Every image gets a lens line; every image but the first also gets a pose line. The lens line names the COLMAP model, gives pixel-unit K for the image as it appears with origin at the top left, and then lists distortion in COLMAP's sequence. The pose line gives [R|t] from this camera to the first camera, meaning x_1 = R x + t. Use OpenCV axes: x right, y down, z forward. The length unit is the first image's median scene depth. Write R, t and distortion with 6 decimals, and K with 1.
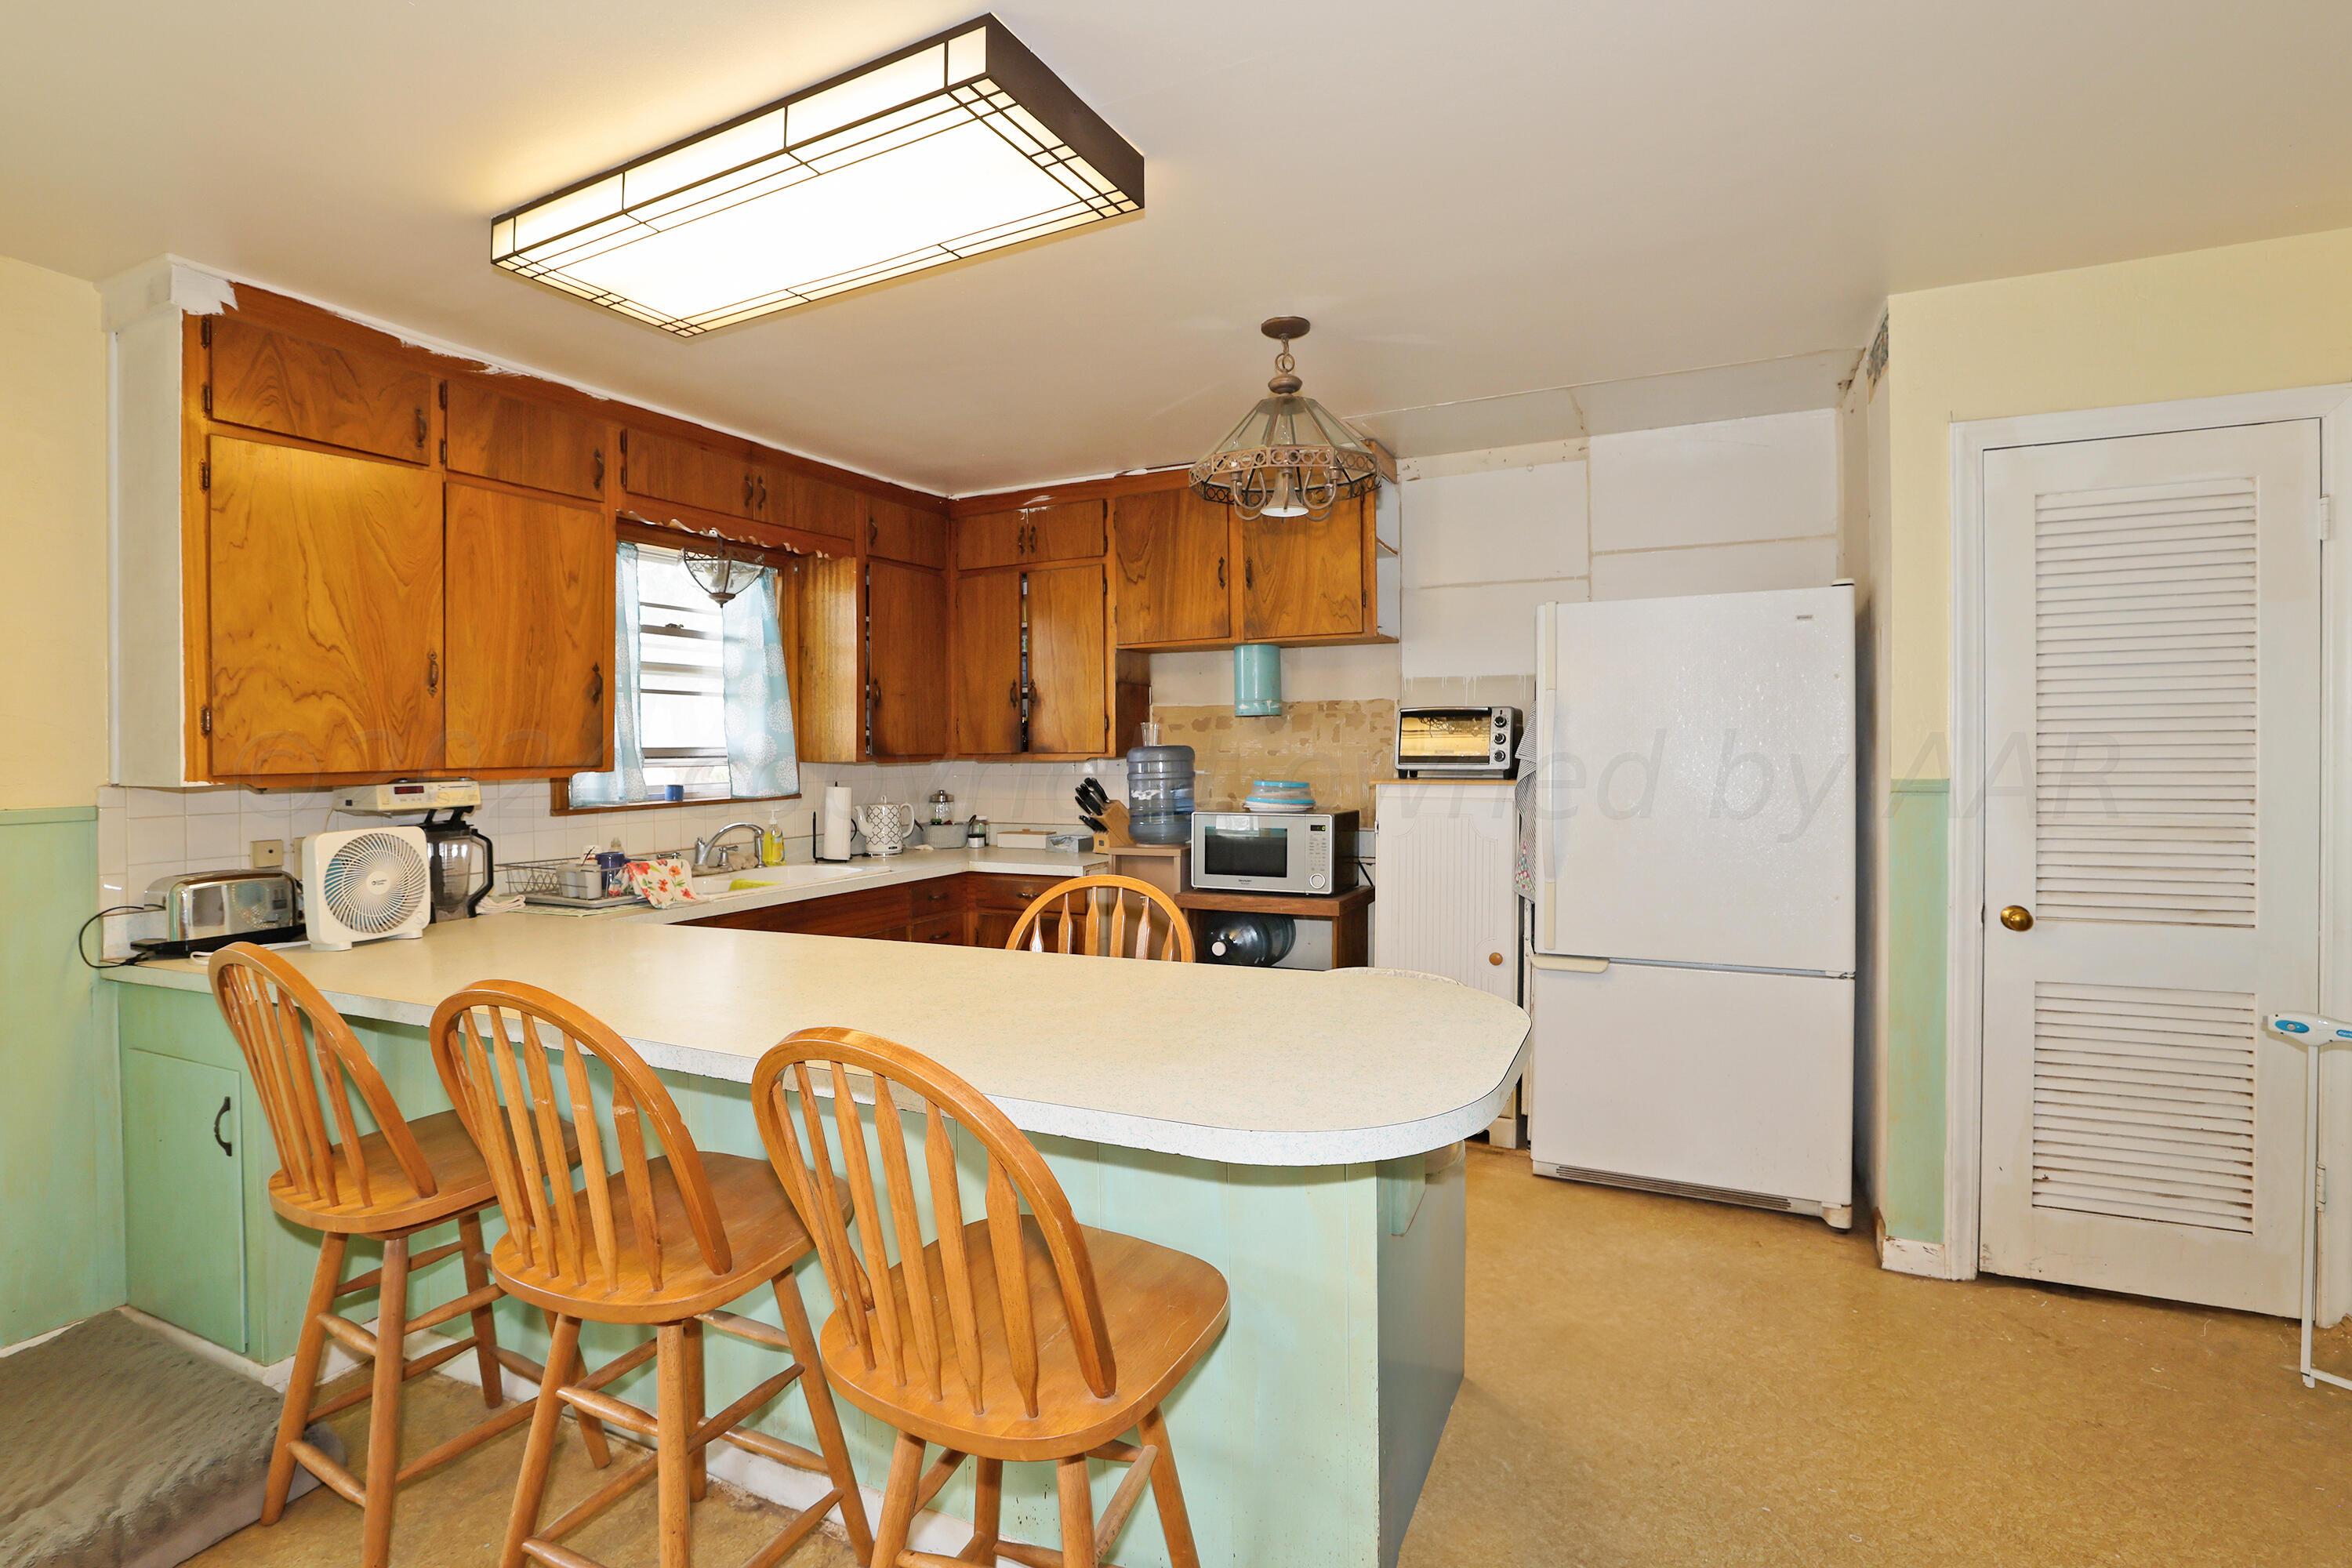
lens RADIAL K [[1036.7, 0, 1156.3], [0, 1036.7, 750.3], [0, 0, 1]] dist [-0.039466, 0.015052]
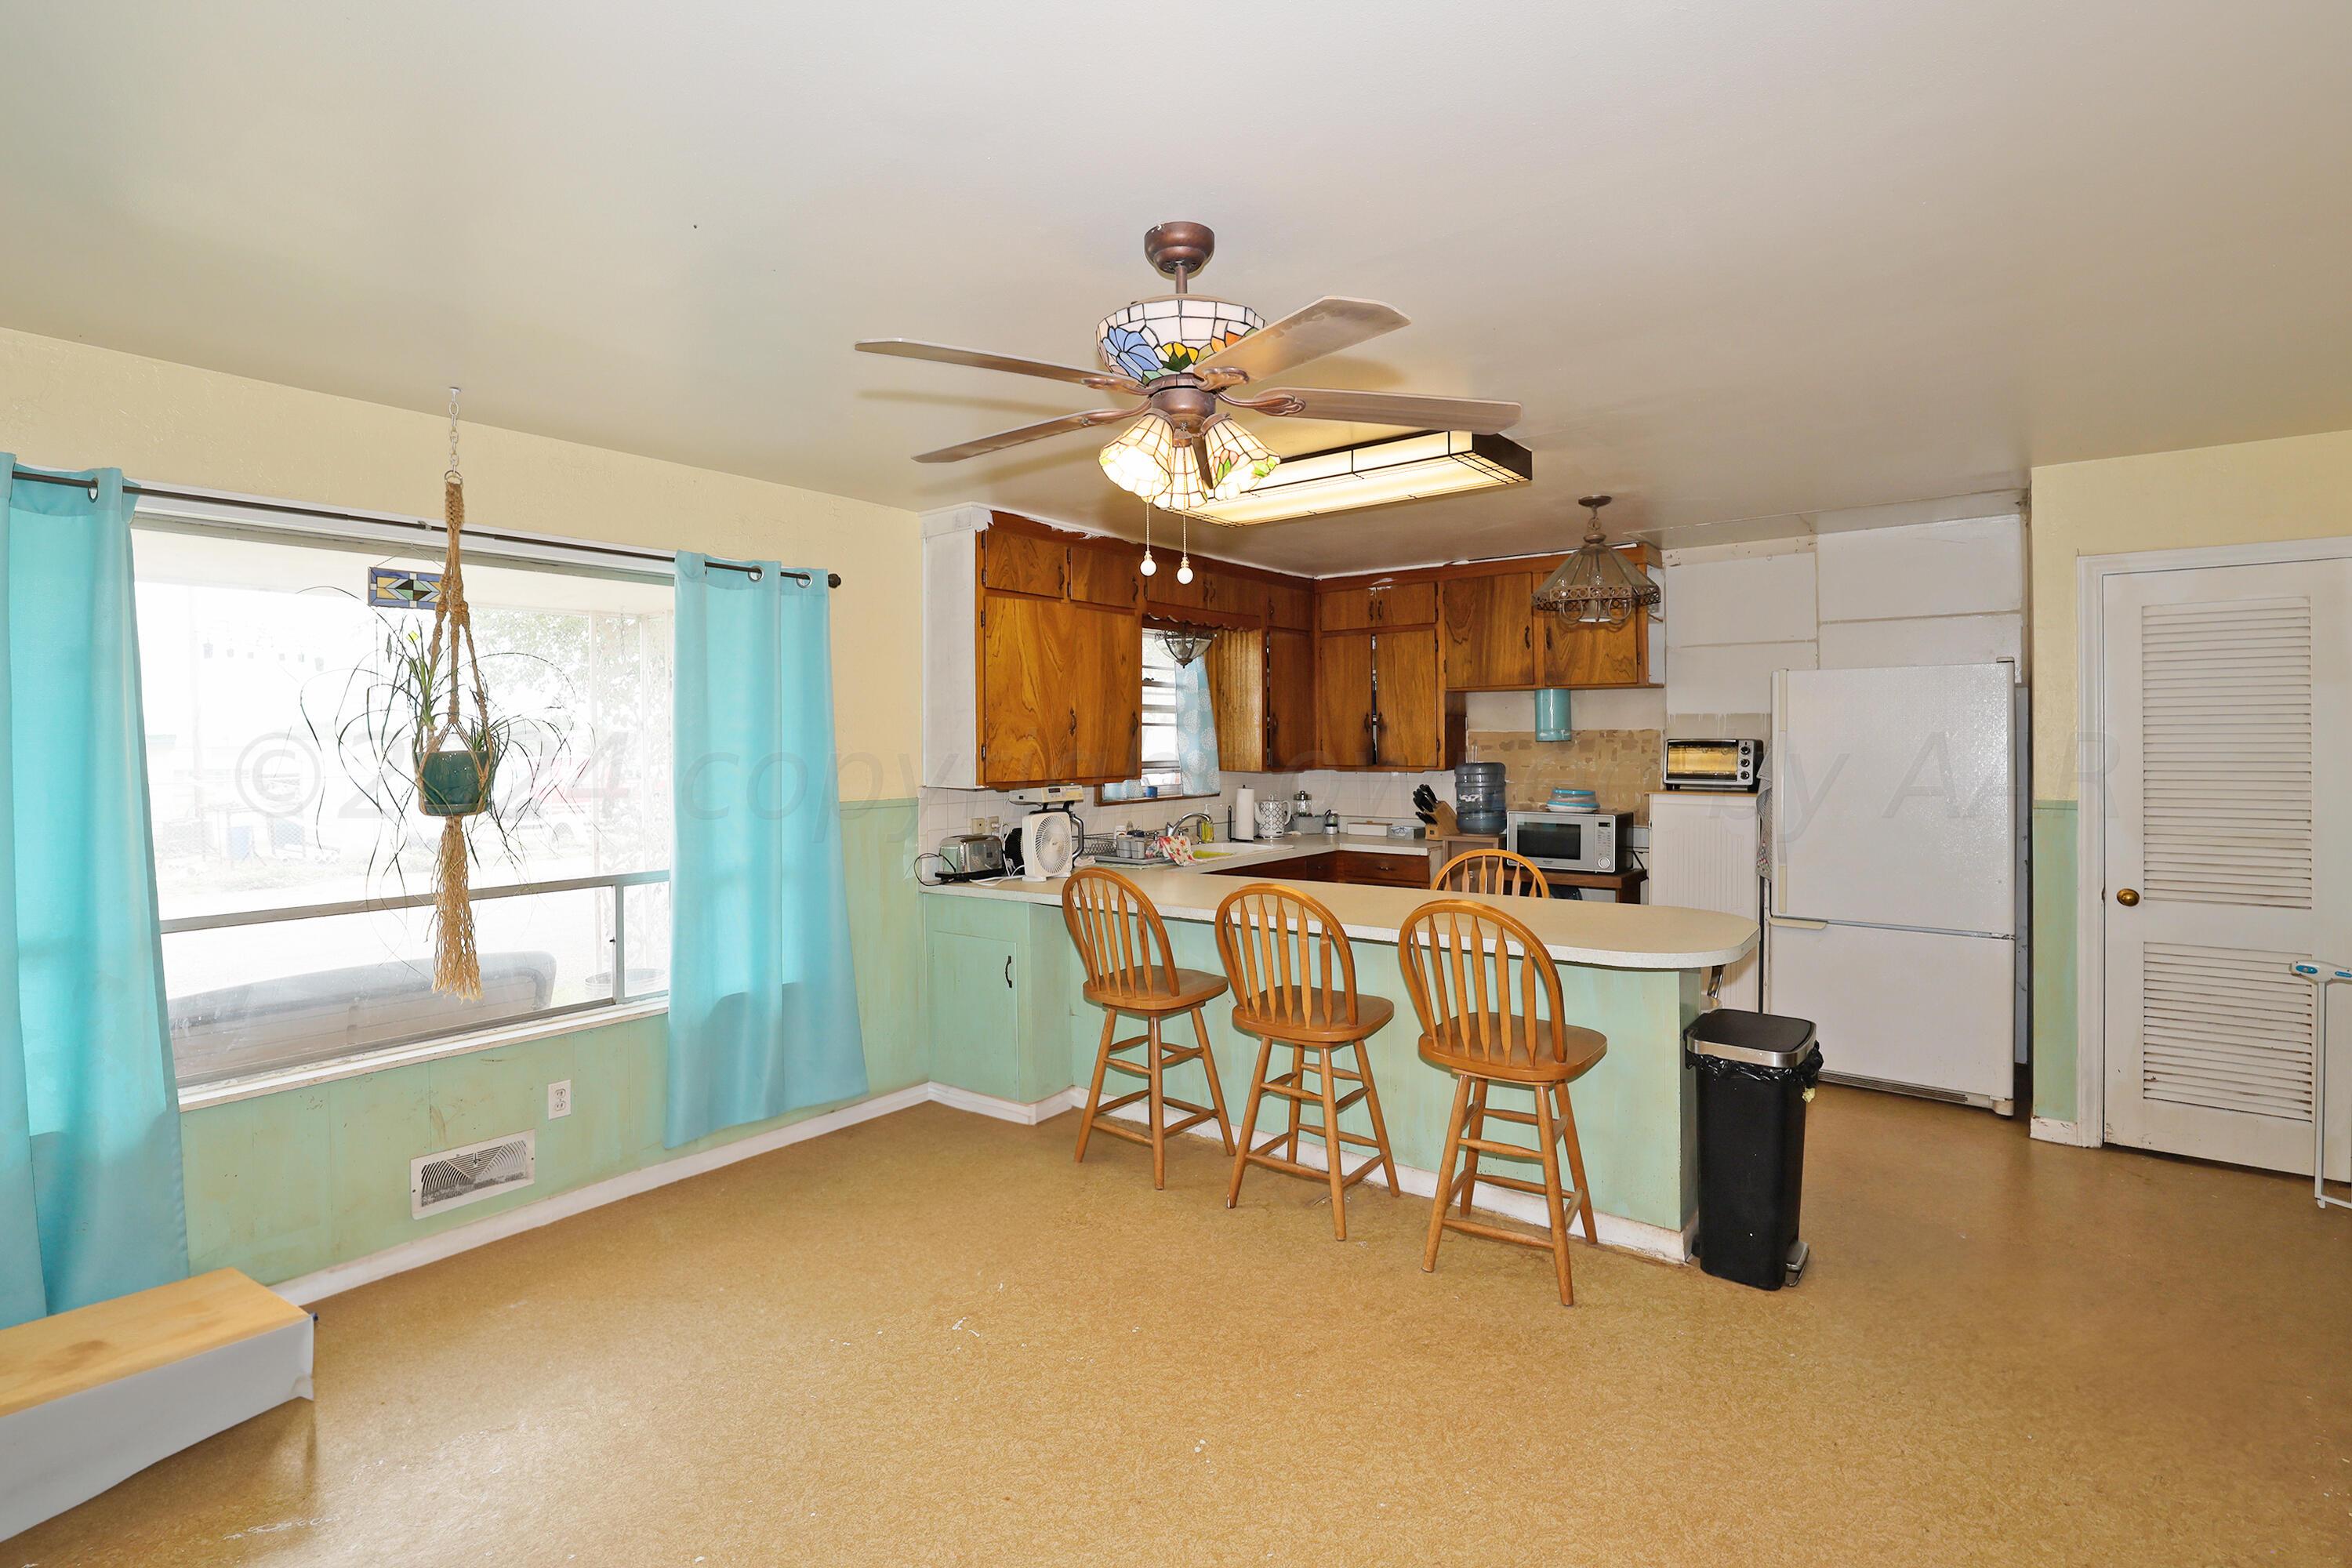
lens RADIAL K [[1041.2, 0, 1172.6], [0, 1041.2, 717.1], [0, 0, 1]] dist [-0.037645, 0.018802]
pose [[0.981704, 0.004411, -0.190364, -0.149731], [-0.008996, 0.999690, -0.023225, -0.032075], [0.190203, 0.024513, 0.981439, -0.479481]]
